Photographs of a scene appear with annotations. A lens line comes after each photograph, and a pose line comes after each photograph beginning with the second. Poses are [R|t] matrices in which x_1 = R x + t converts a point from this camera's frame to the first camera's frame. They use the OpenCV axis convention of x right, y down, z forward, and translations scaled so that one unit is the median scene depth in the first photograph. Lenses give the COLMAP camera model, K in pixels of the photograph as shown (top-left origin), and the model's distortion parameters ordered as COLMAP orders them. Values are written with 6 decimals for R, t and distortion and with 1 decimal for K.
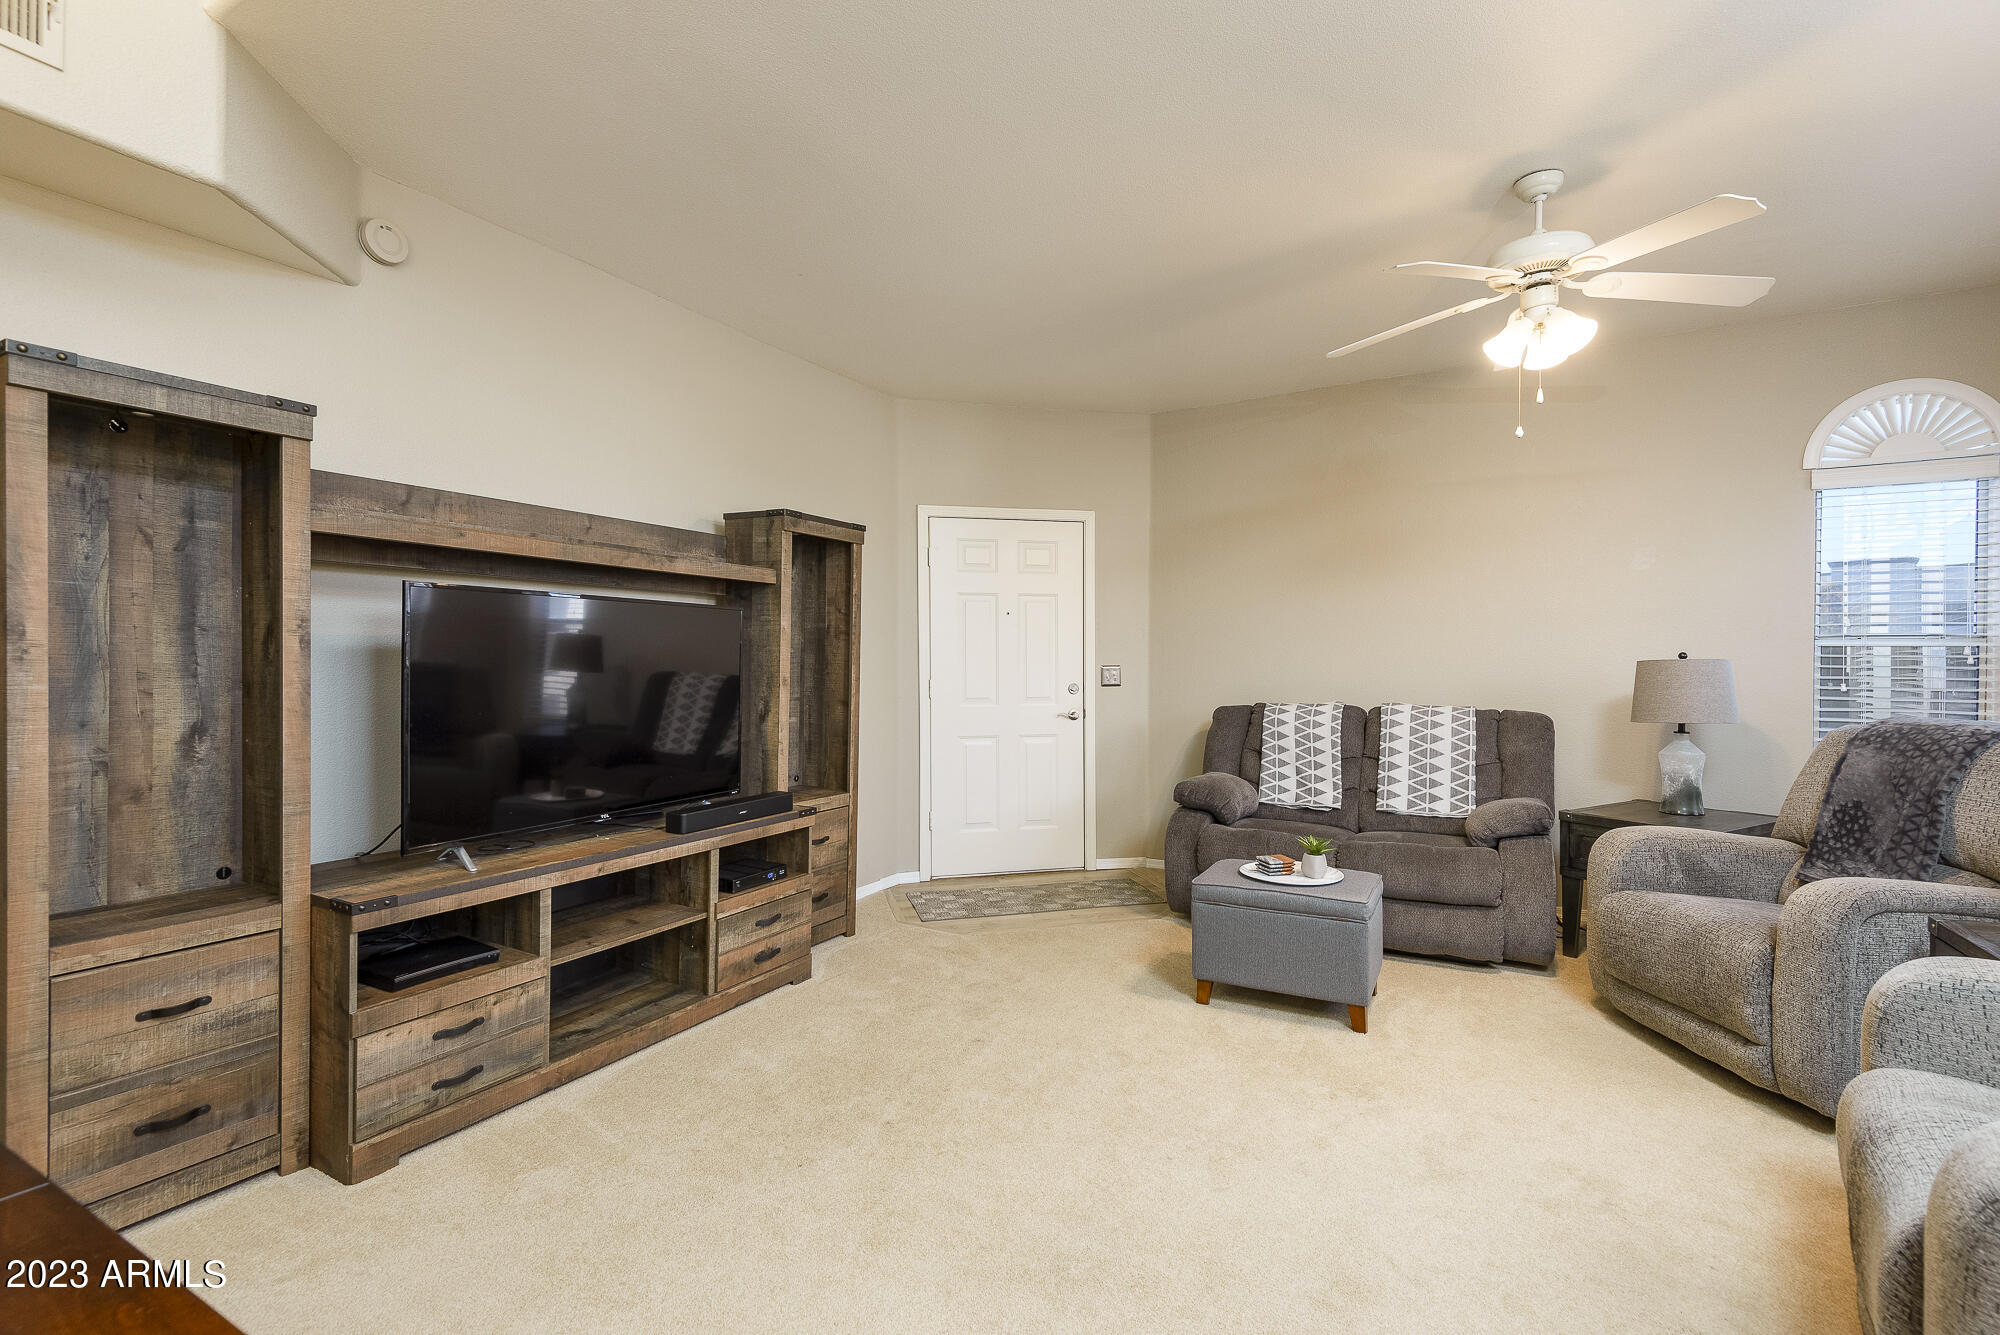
lens RADIAL K [[900.4, 0, 995.0], [0, 900.4, 661.7], [0, 0, 1]] dist [0.022586, -0.012152]
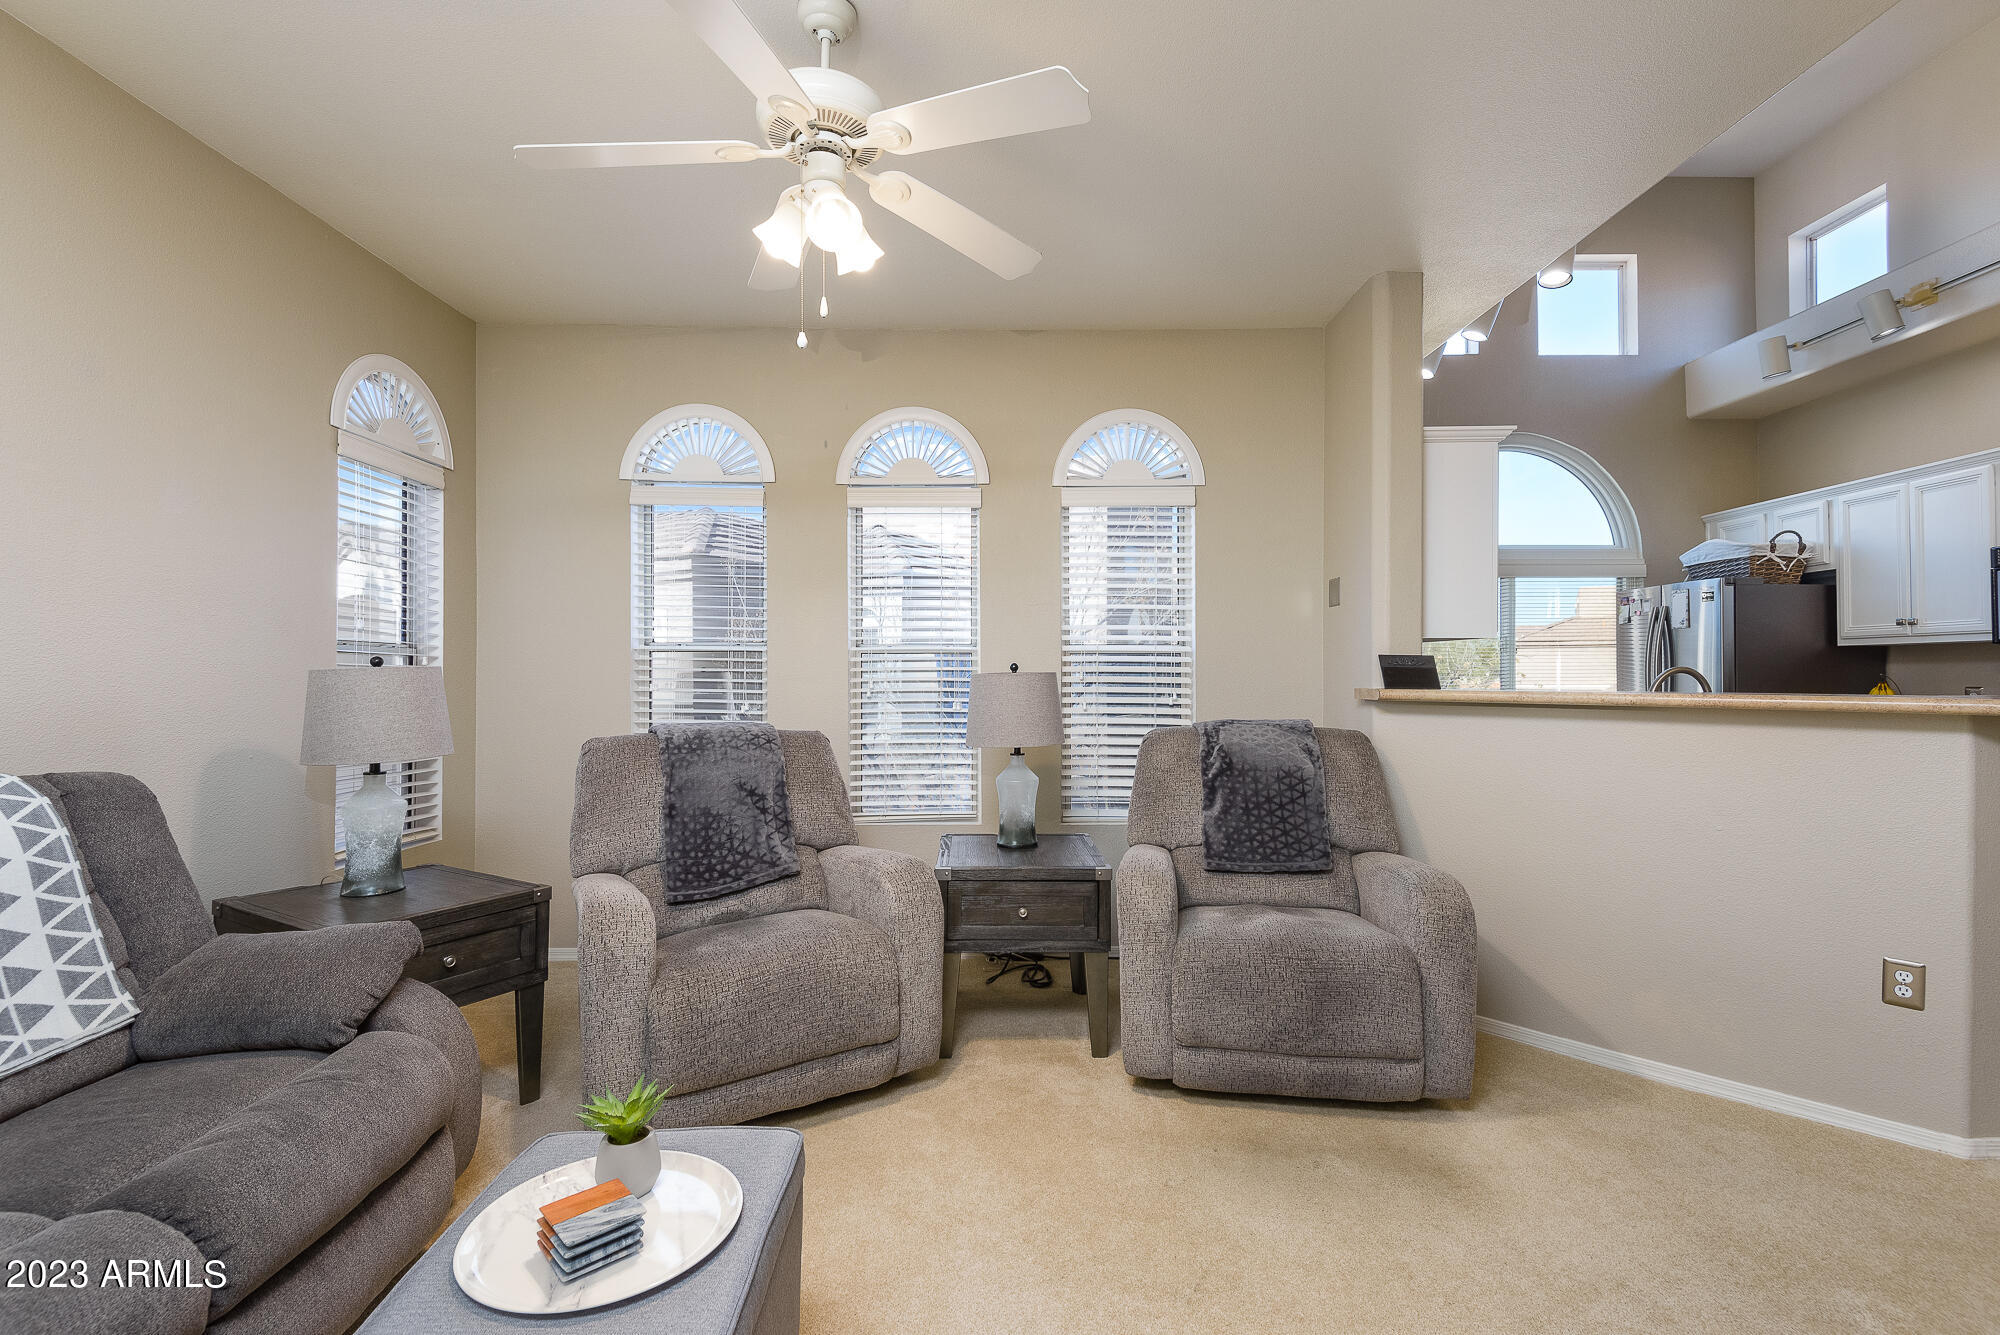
lens RADIAL K [[900.4, 0, 1000.4], [0, 900.4, 666.1], [0, 0, 1]] dist [0.022586, -0.012152]
pose [[-0.510013, 0.013575, 0.860059, -0.073369], [-0.001097, 0.999864, -0.016431, 0.008031], [-0.860166, -0.009324, -0.509929, 0.932022]]
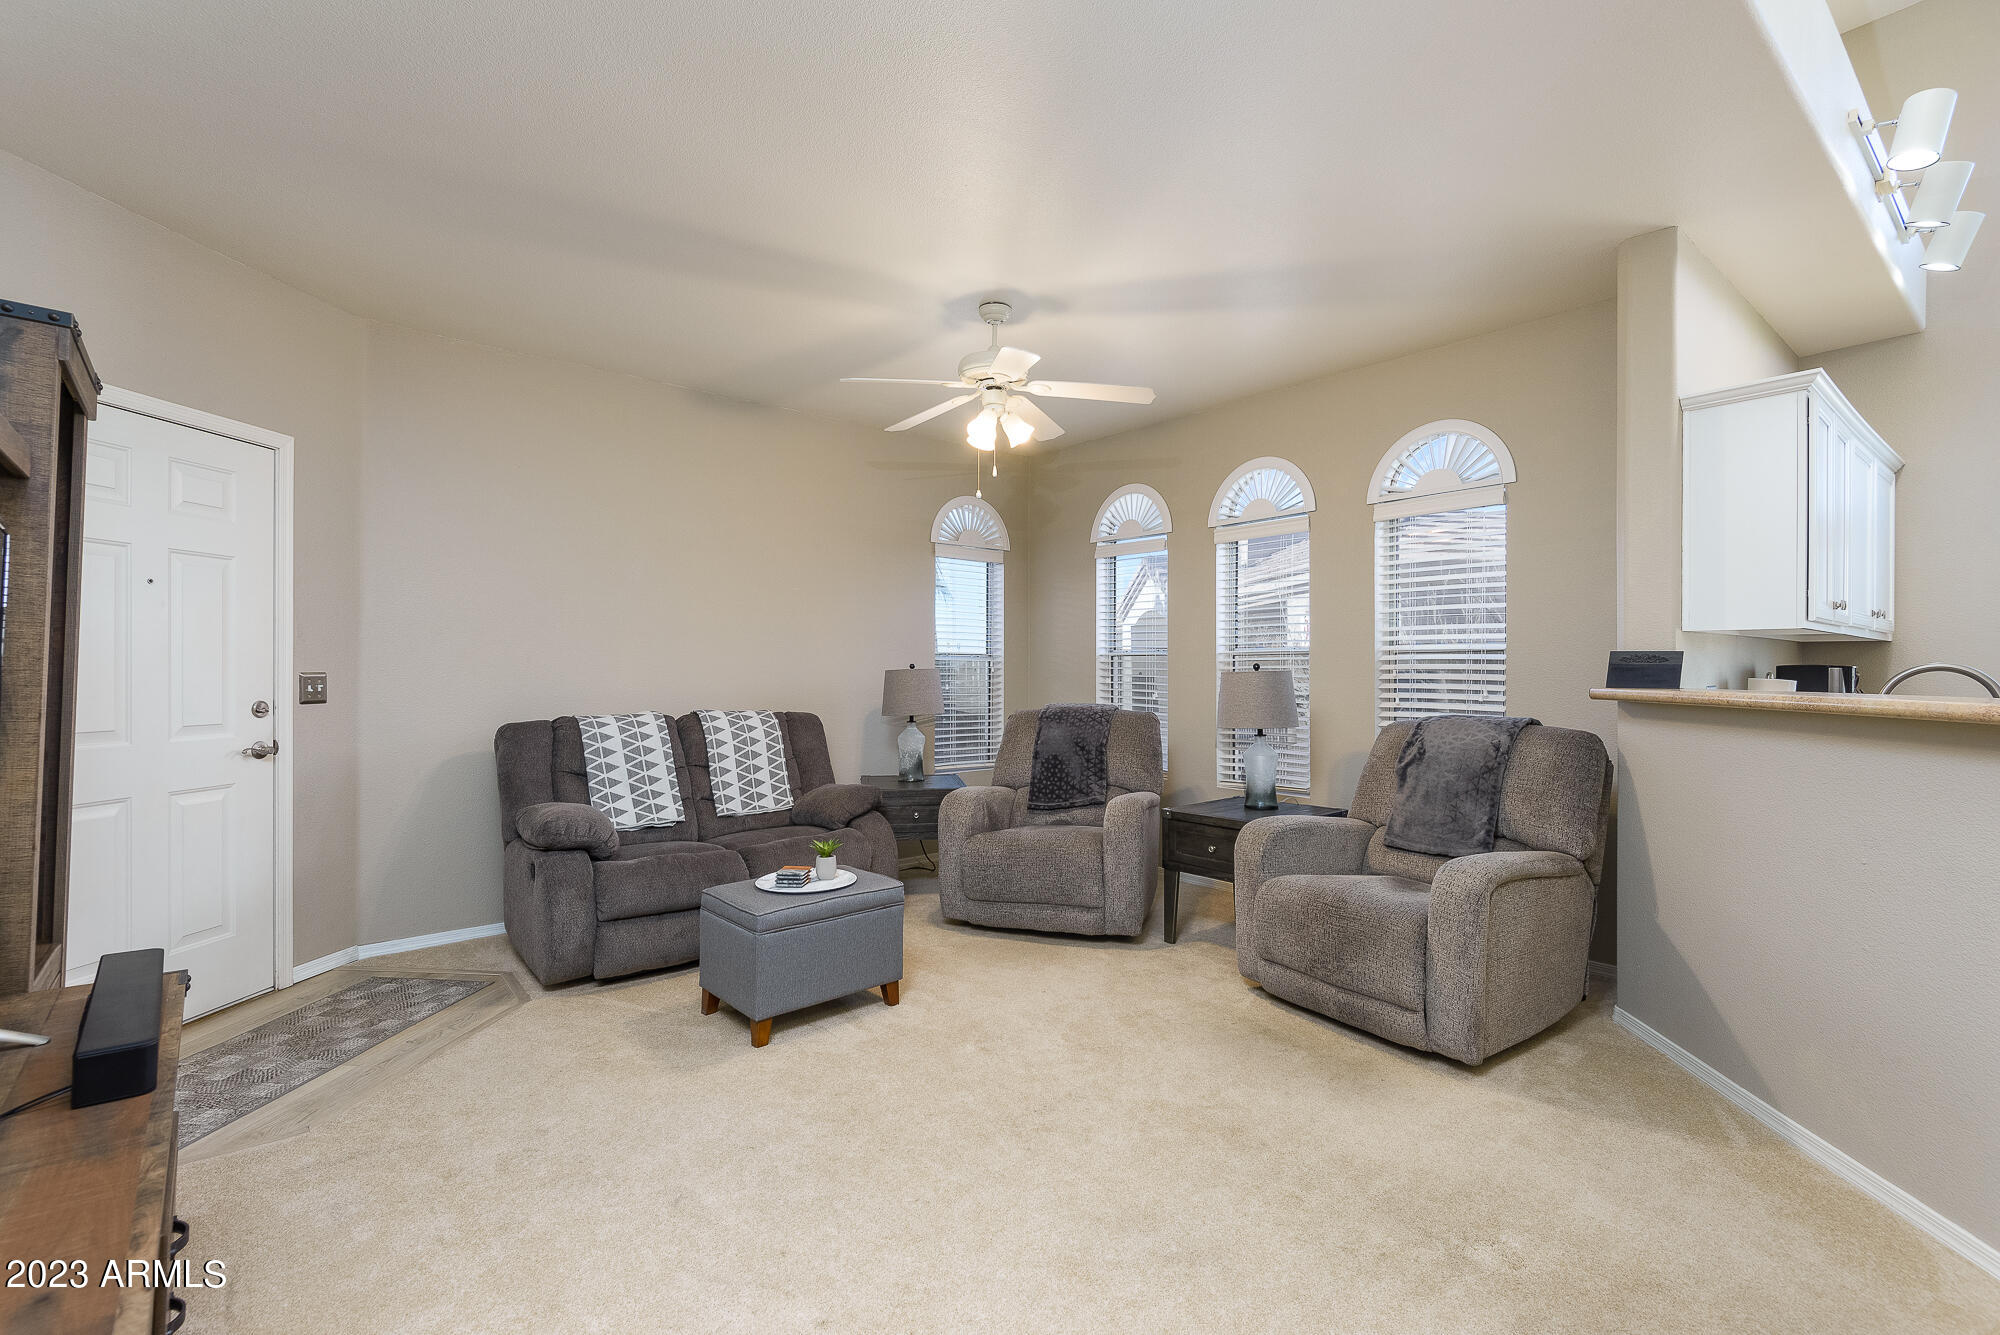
lens RADIAL K [[900.4, 0, 997.9], [0, 900.4, 661.9], [0, 0, 1]] dist [0.022586, -0.012152]
pose [[0.336003, 0.013185, 0.941769, -0.478882], [-0.003974, 0.999913, -0.012581, 0.003946], [-0.941853, 0.000484, 0.336026, 0.413219]]
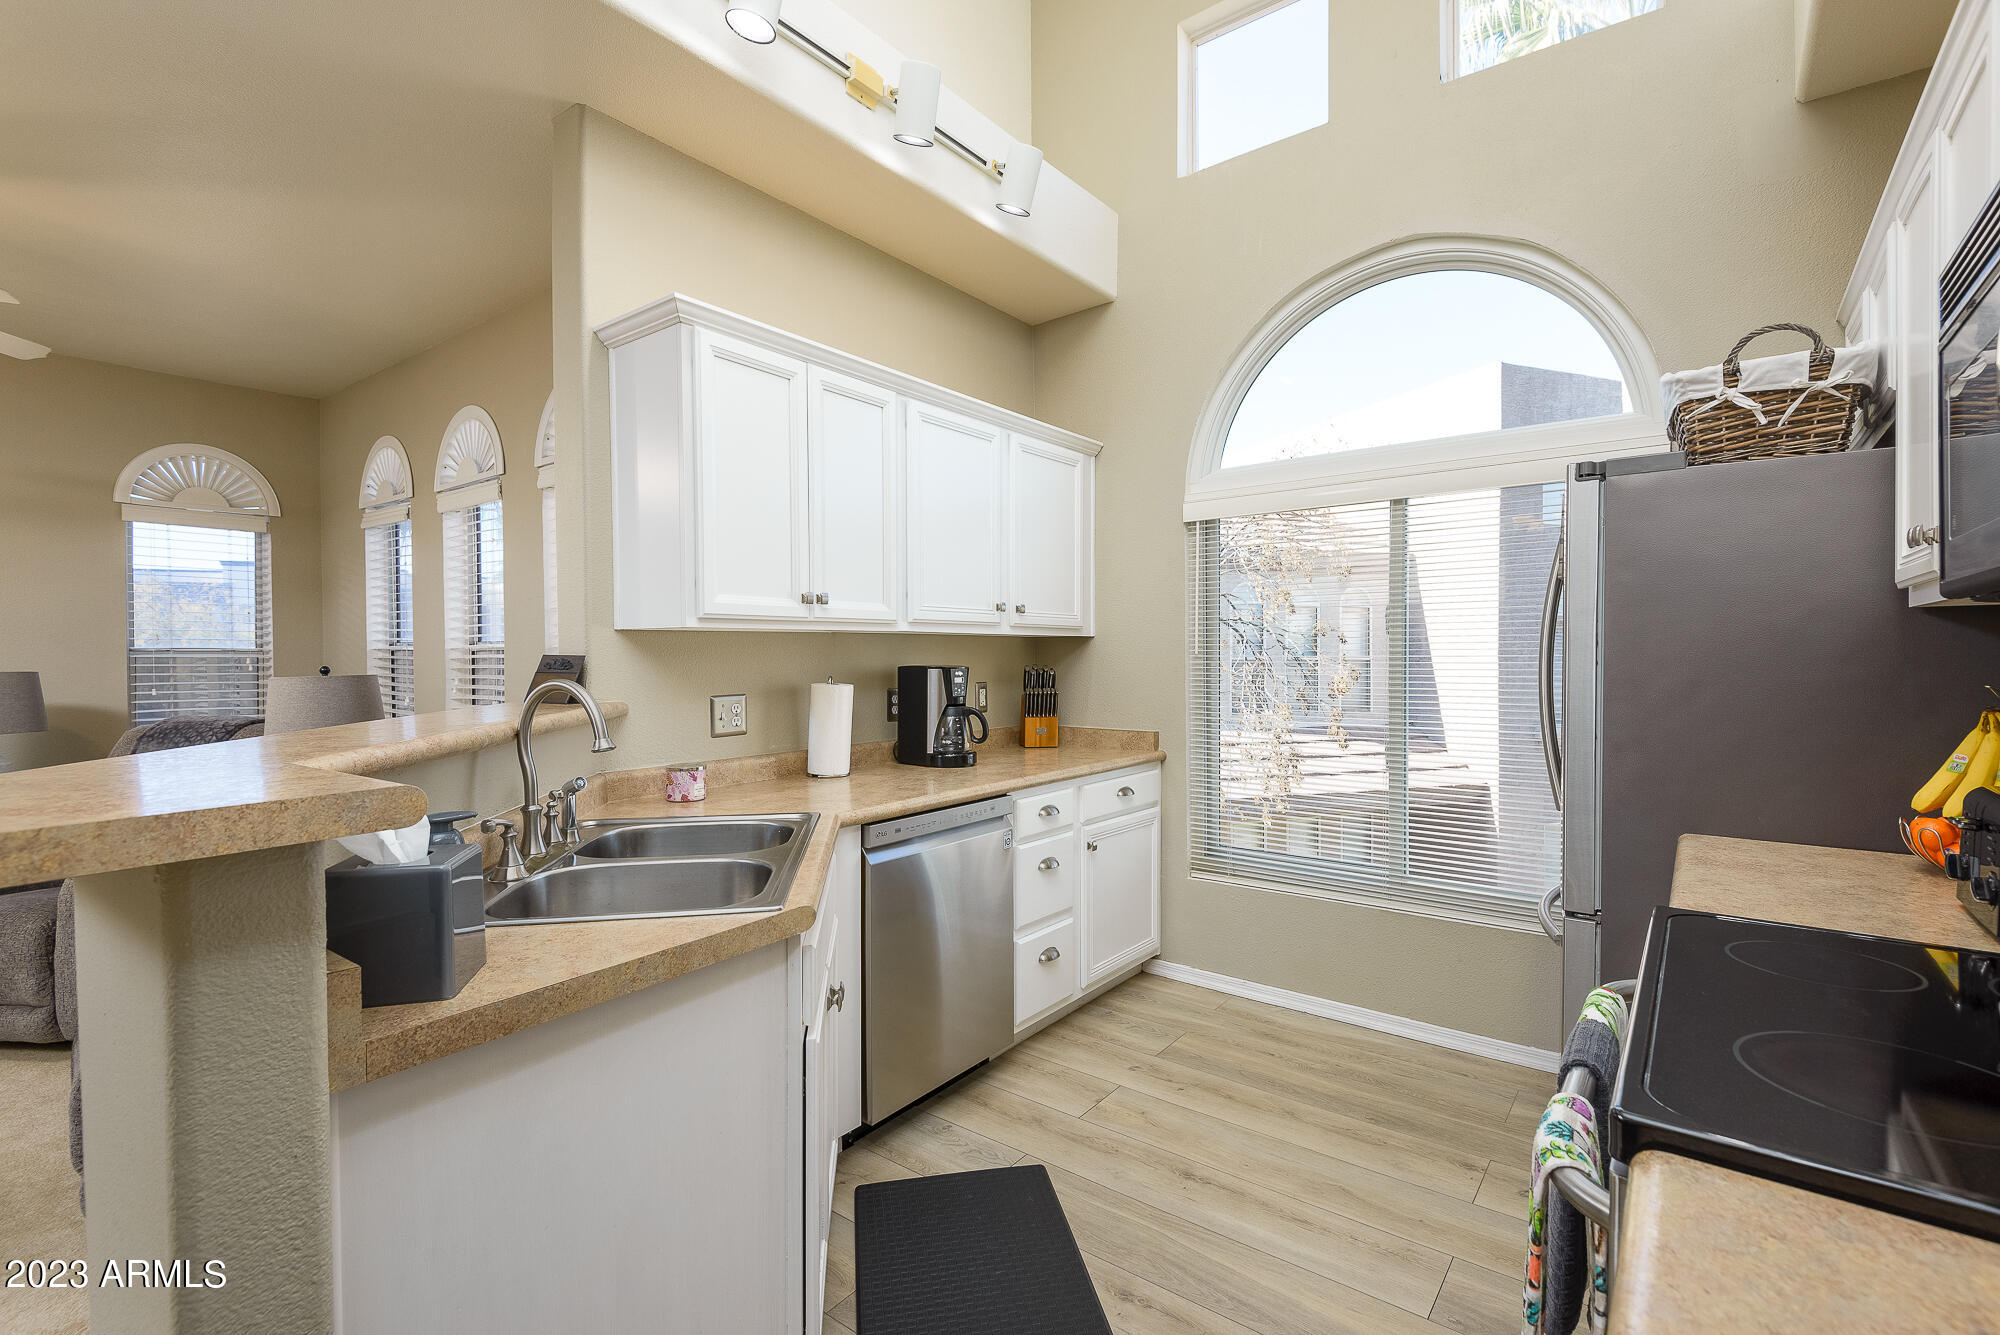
lens RADIAL K [[900.4, 0, 1002.4], [0, 900.4, 670.6], [0, 0, 1]] dist [0.022586, -0.012152]
pose [[0.120483, -0.012100, 0.992642, -0.103696], [0.000293, 0.999926, 0.012154, -0.014212], [-0.992715, -0.001173, 0.120478, -0.234470]]
